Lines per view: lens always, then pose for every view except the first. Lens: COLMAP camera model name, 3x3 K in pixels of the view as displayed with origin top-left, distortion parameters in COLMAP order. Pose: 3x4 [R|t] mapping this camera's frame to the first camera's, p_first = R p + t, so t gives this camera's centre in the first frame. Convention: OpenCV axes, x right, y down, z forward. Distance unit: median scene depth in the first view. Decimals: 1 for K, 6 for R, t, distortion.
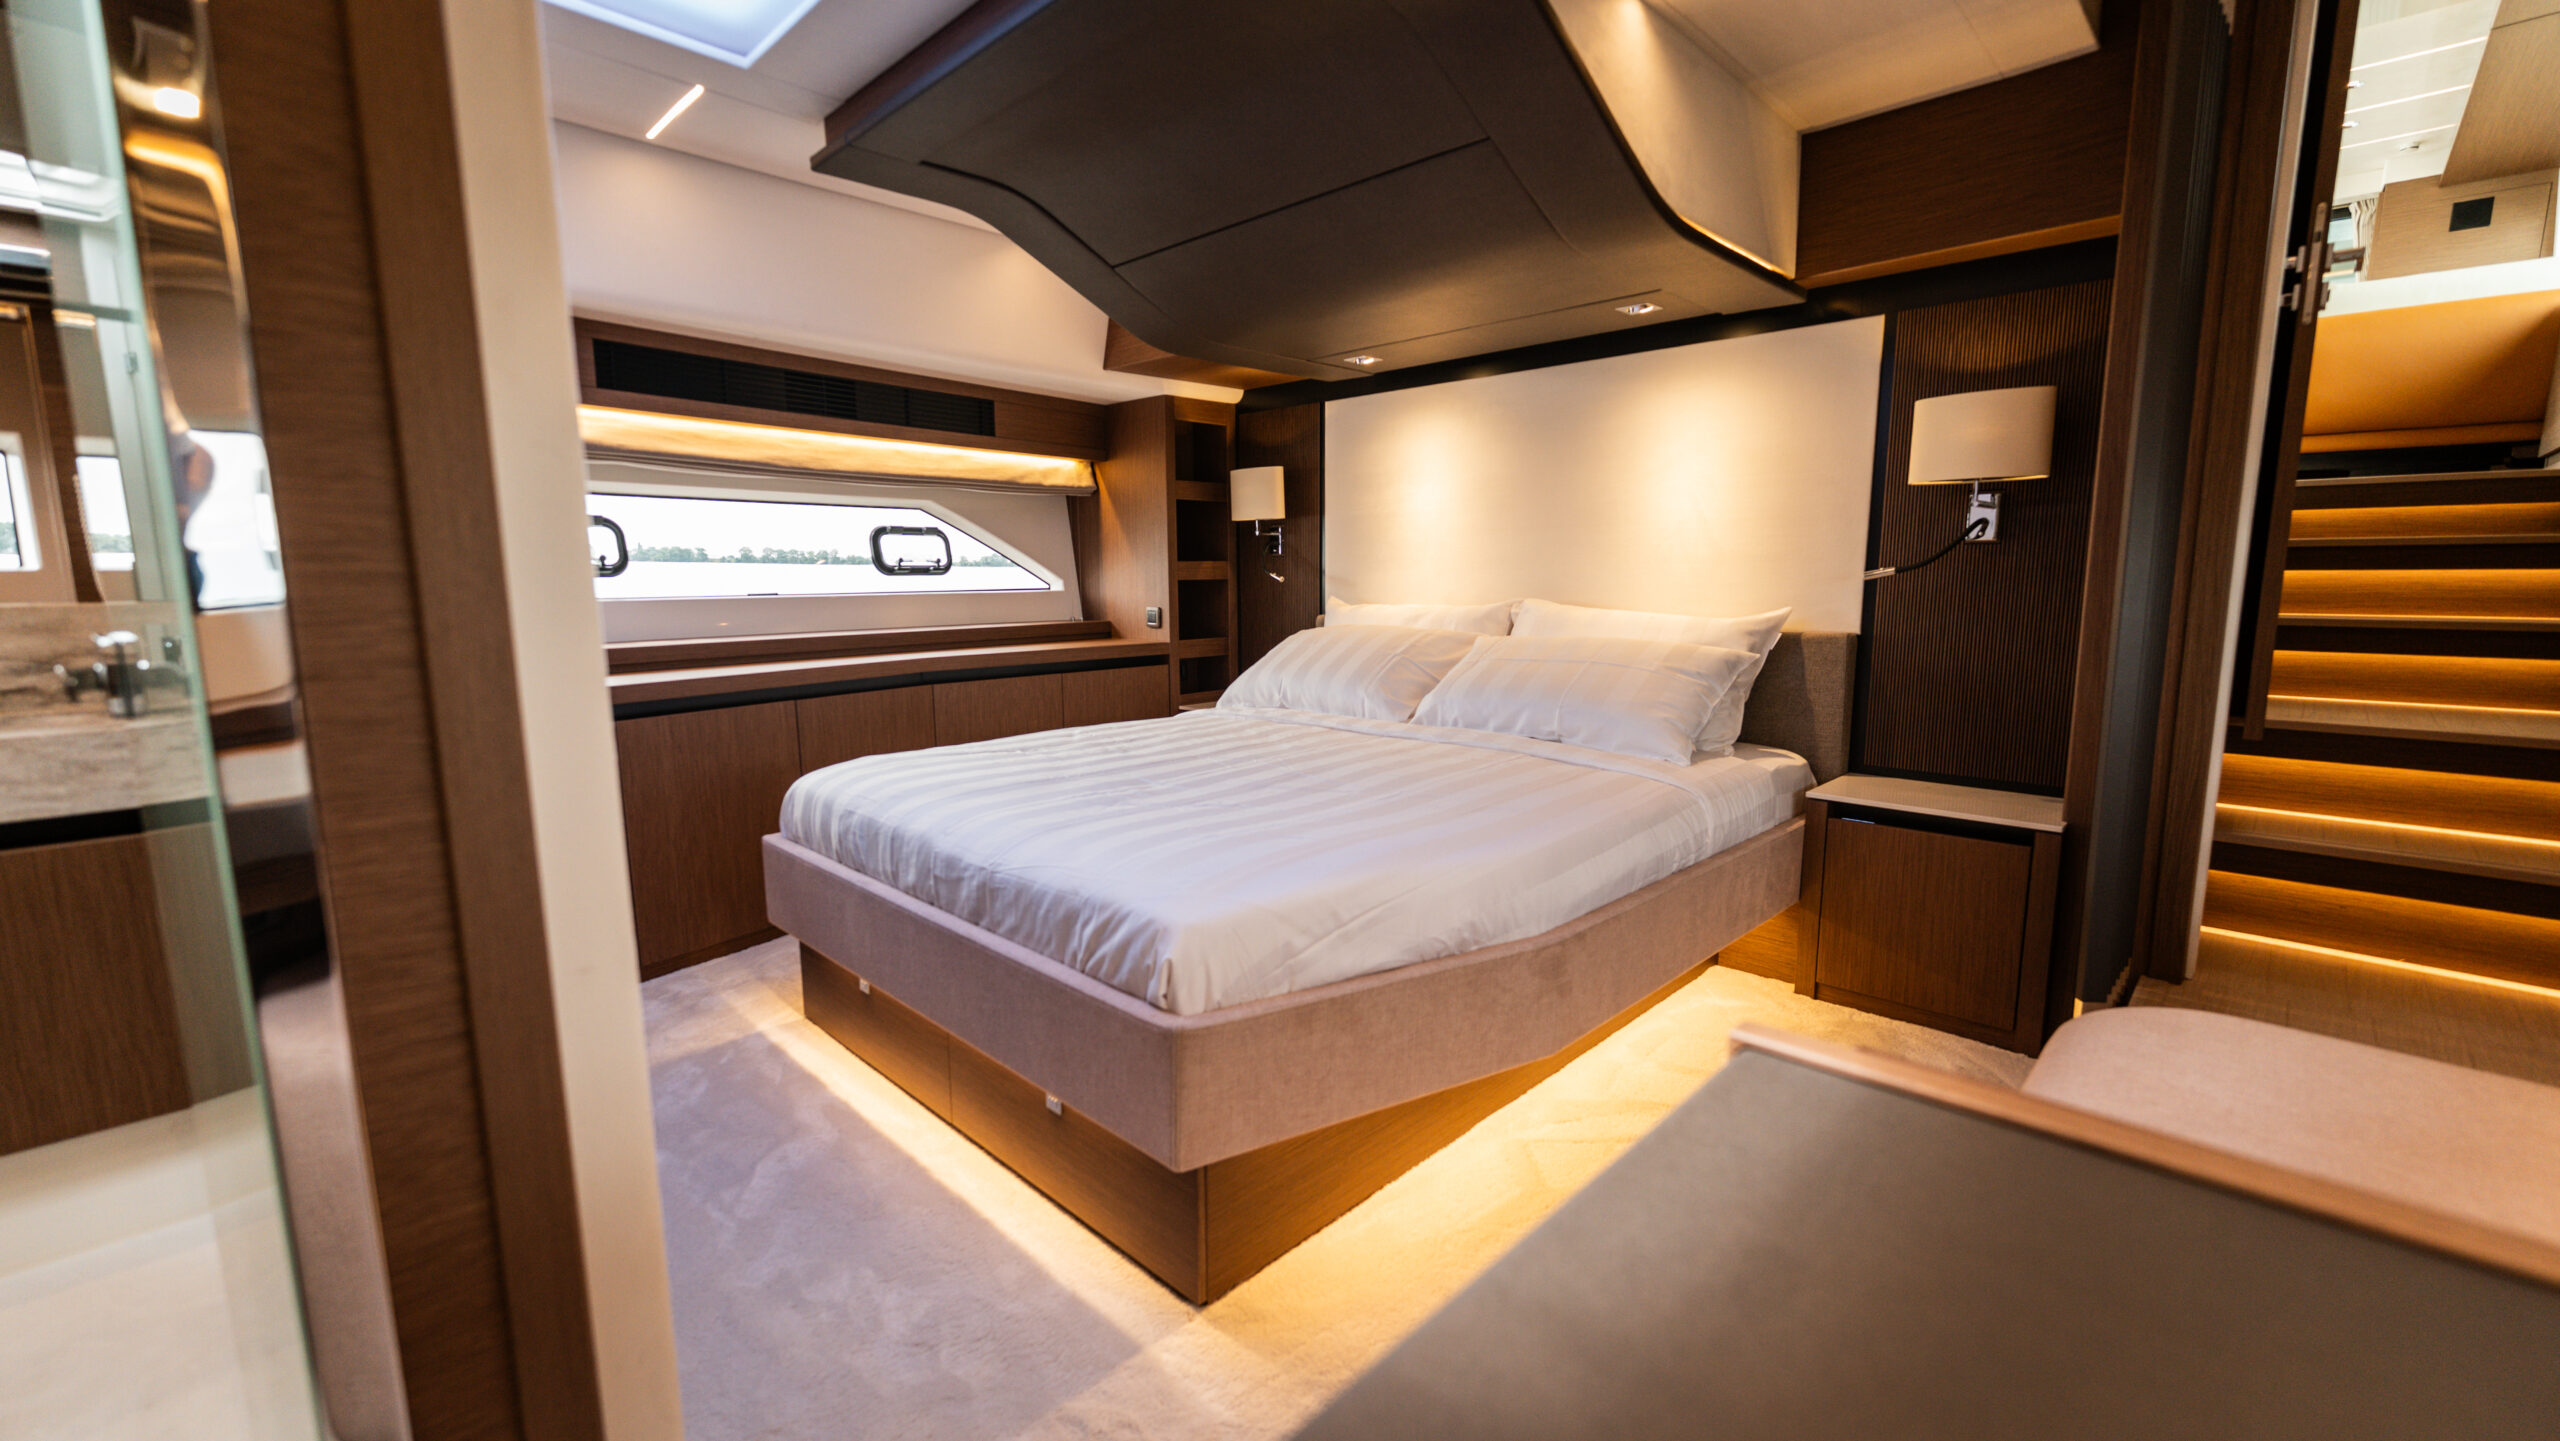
lens RADIAL K [[1013.8, 0, 1278.9], [0, 1013.8, 733.1], [0, 0, 1]] dist [-0.001168, -0.000359]
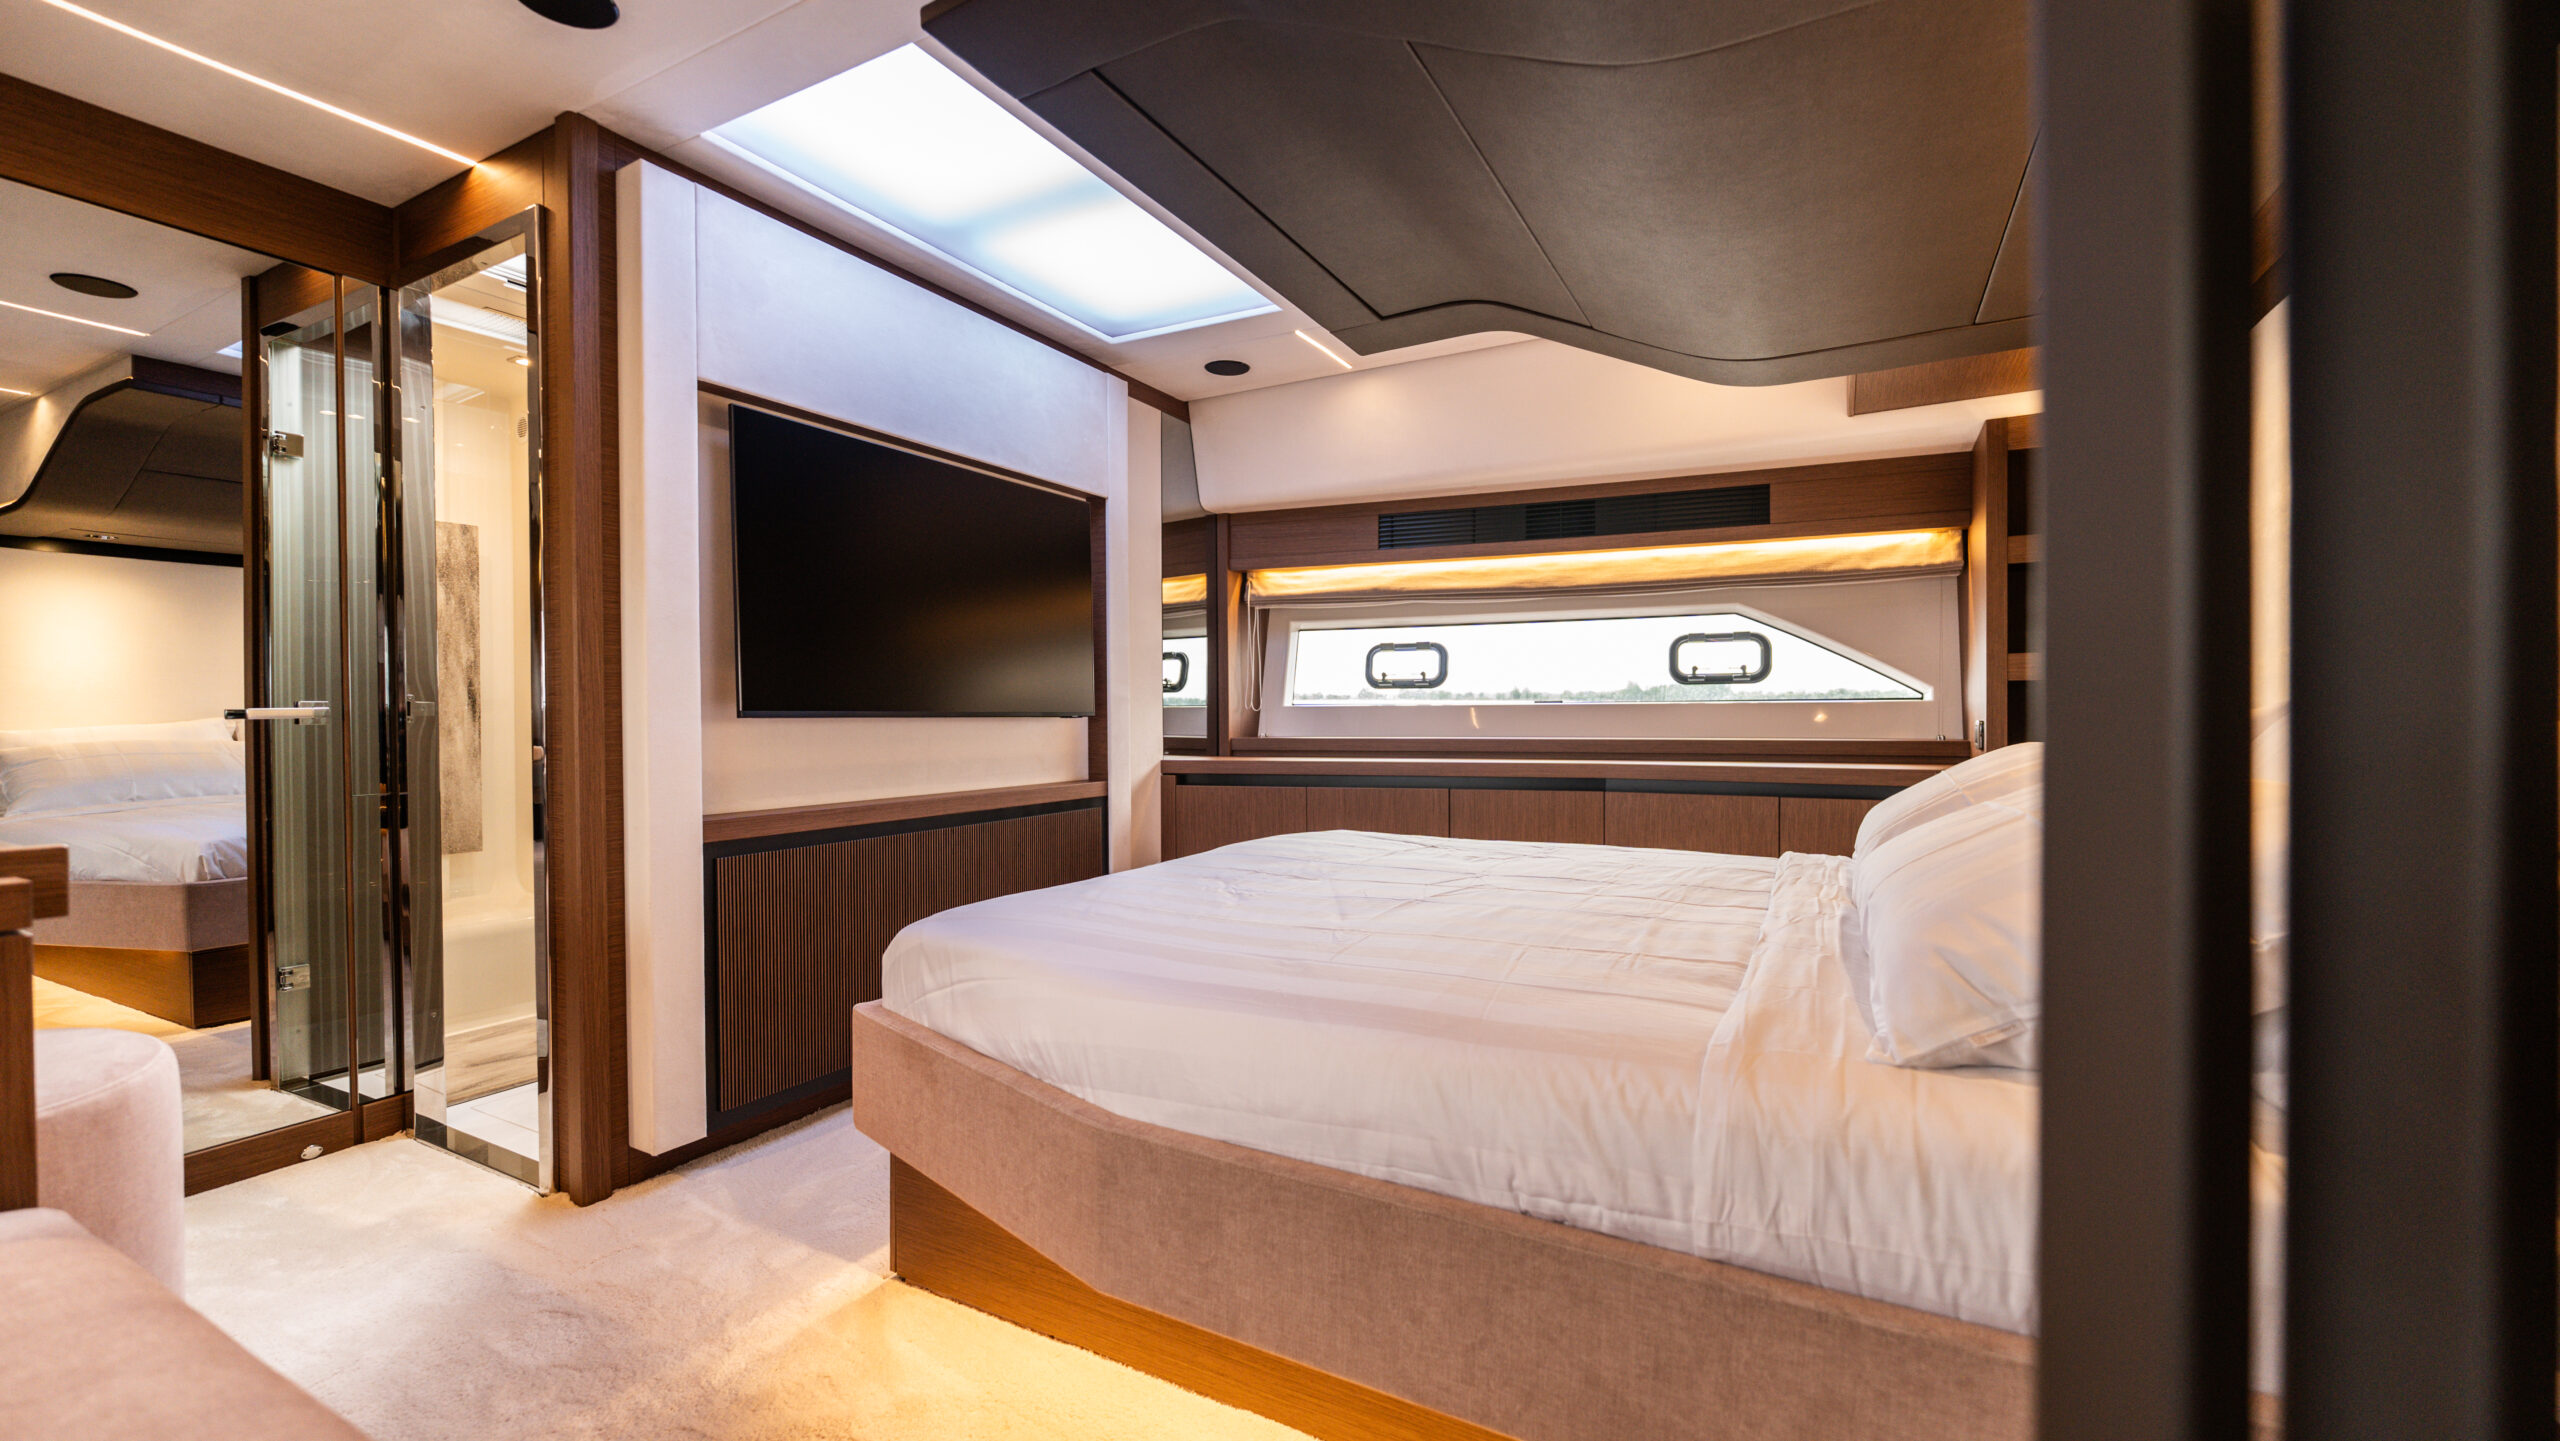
lens RADIAL K [[990.7, 0, 1283.4], [0, 990.7, 734.4], [0, 0, 1]] dist [0.000408, -0.000024]
pose [[0.267126, 0.029123, -0.963221, 0.721221], [-0.132776, 0.991122, -0.006856, -0.090212], [0.954471, 0.129724, 0.268622, 0.672981]]
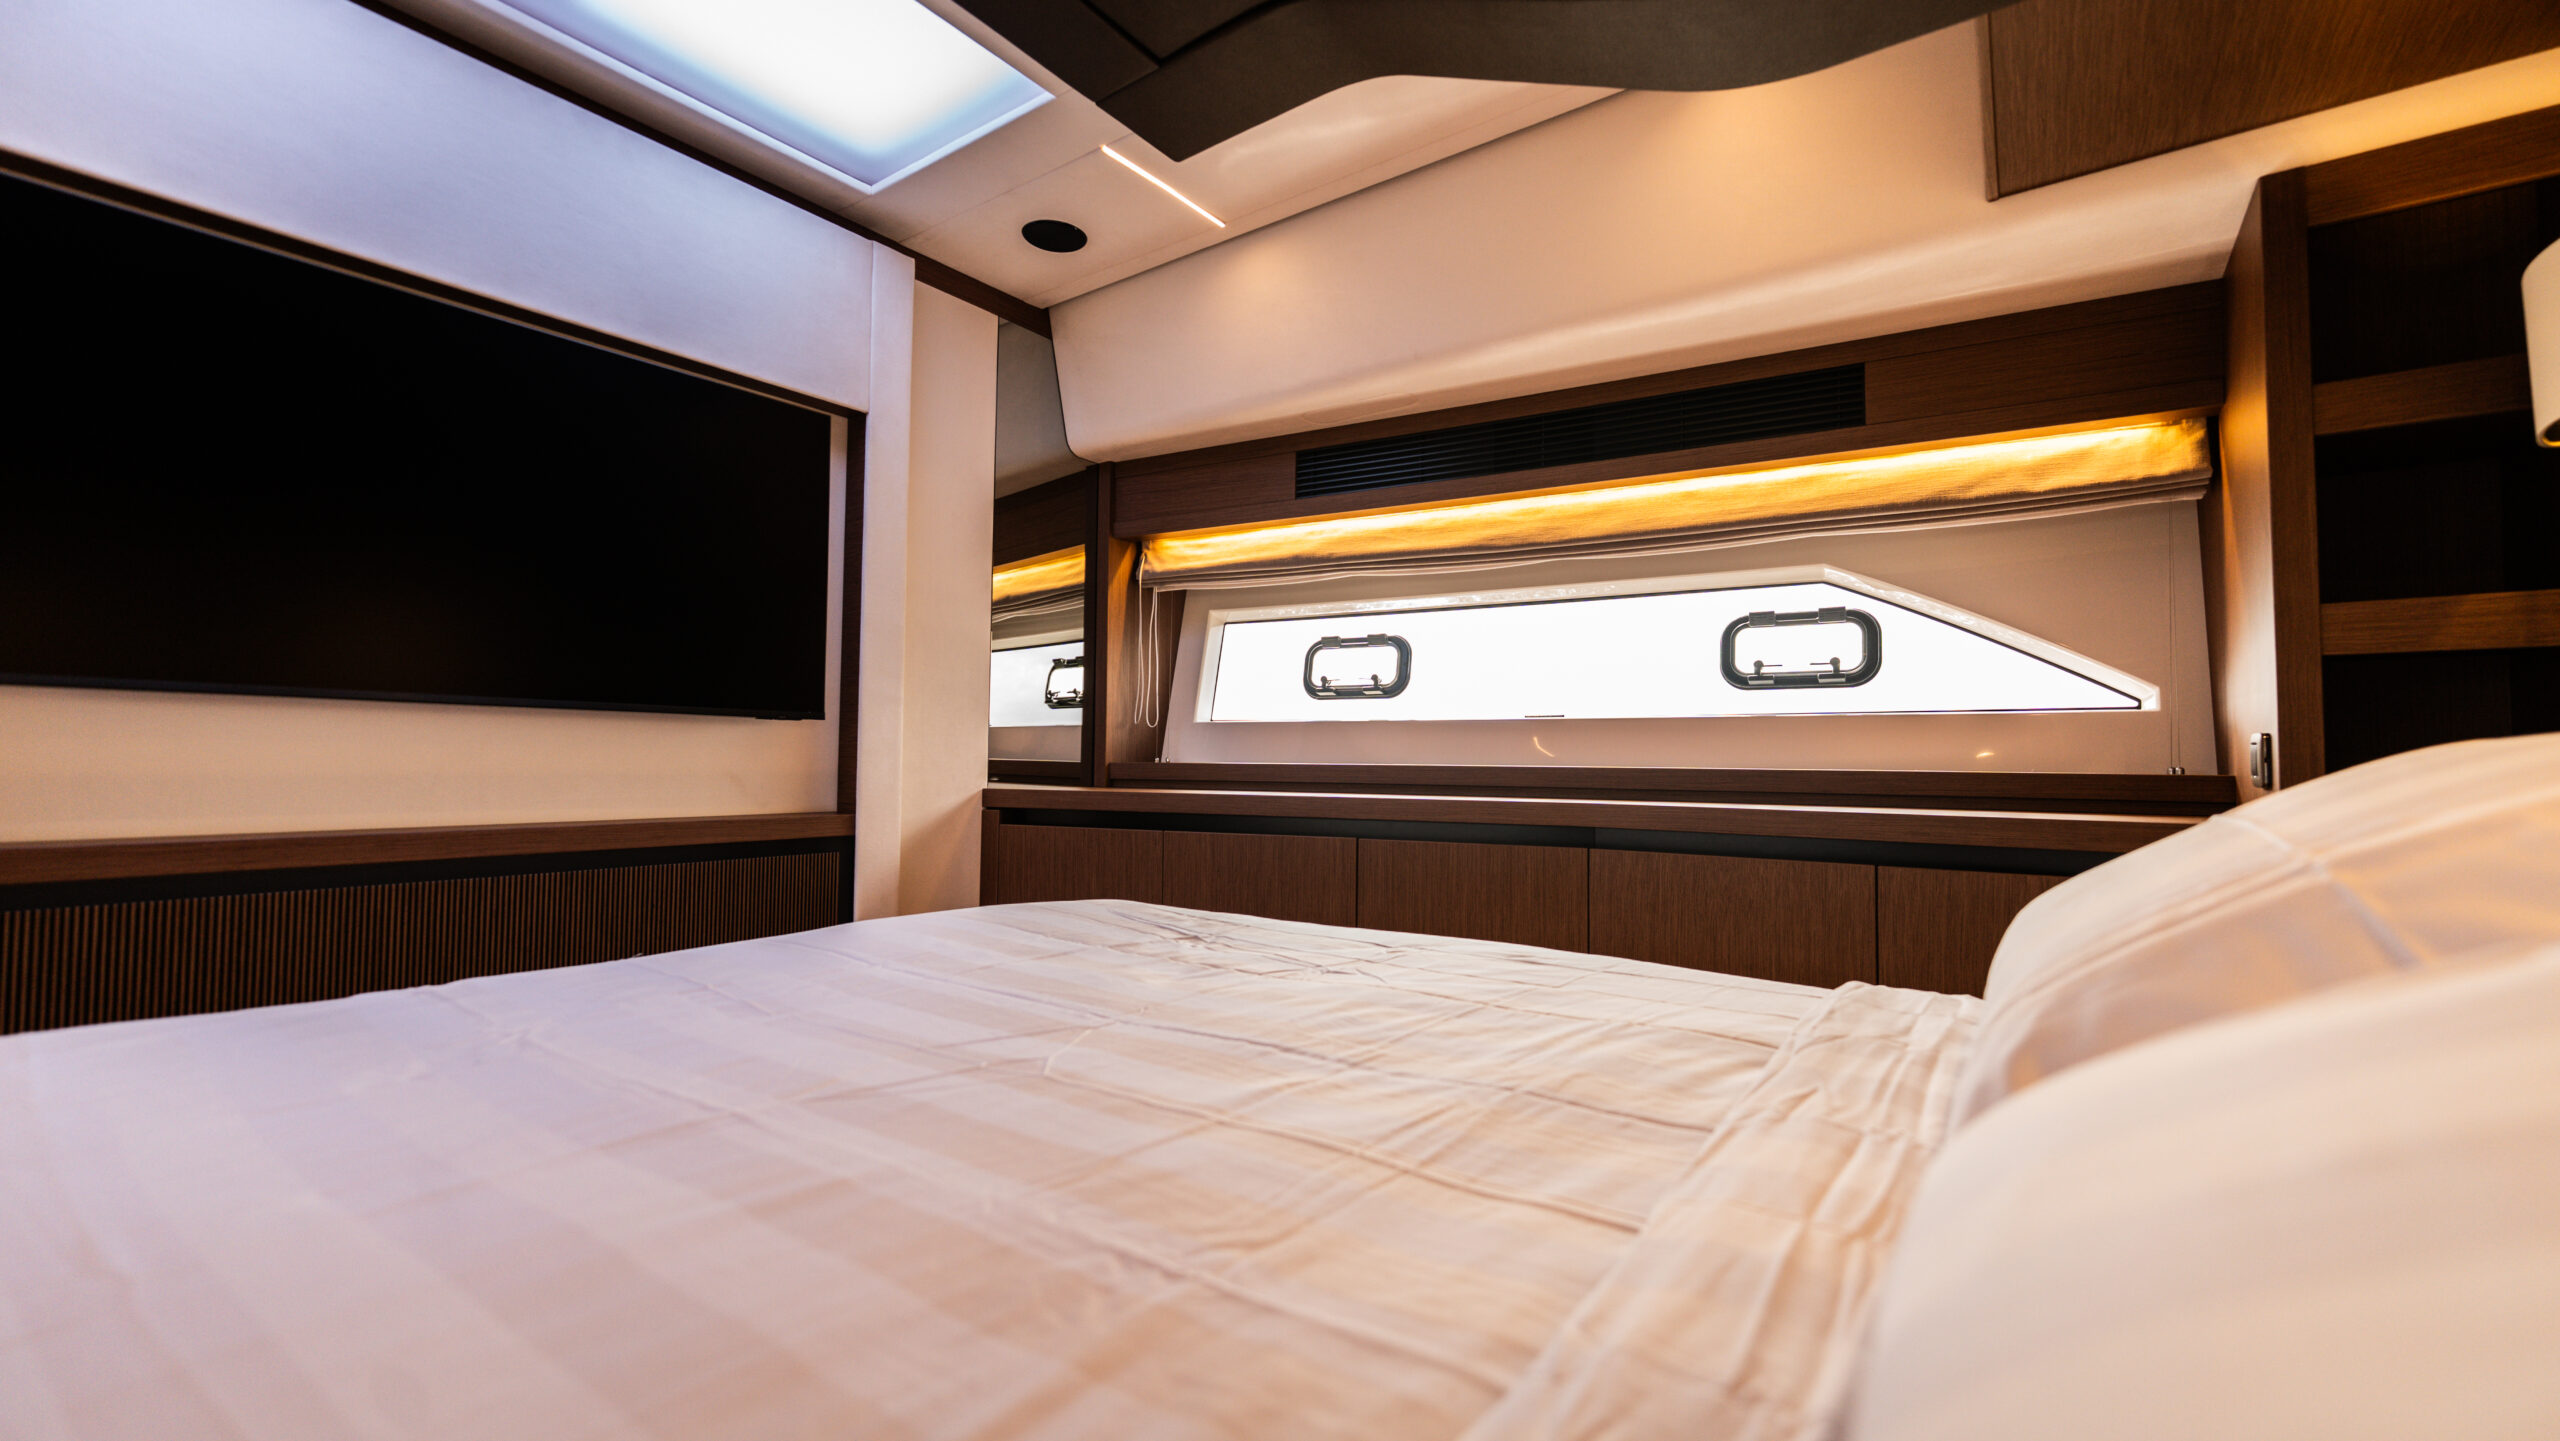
lens RADIAL K [[1008.8, 0, 1280.5], [0, 1008.8, 726.1], [0, 0, 1]] dist [-0.000721, -0.000455]
pose [[0.144054, -0.021128, -0.989344, 0.345379], [-0.149775, 0.987789, -0.042903, -0.107094], [0.978170, 0.154359, 0.139130, 1.082763]]
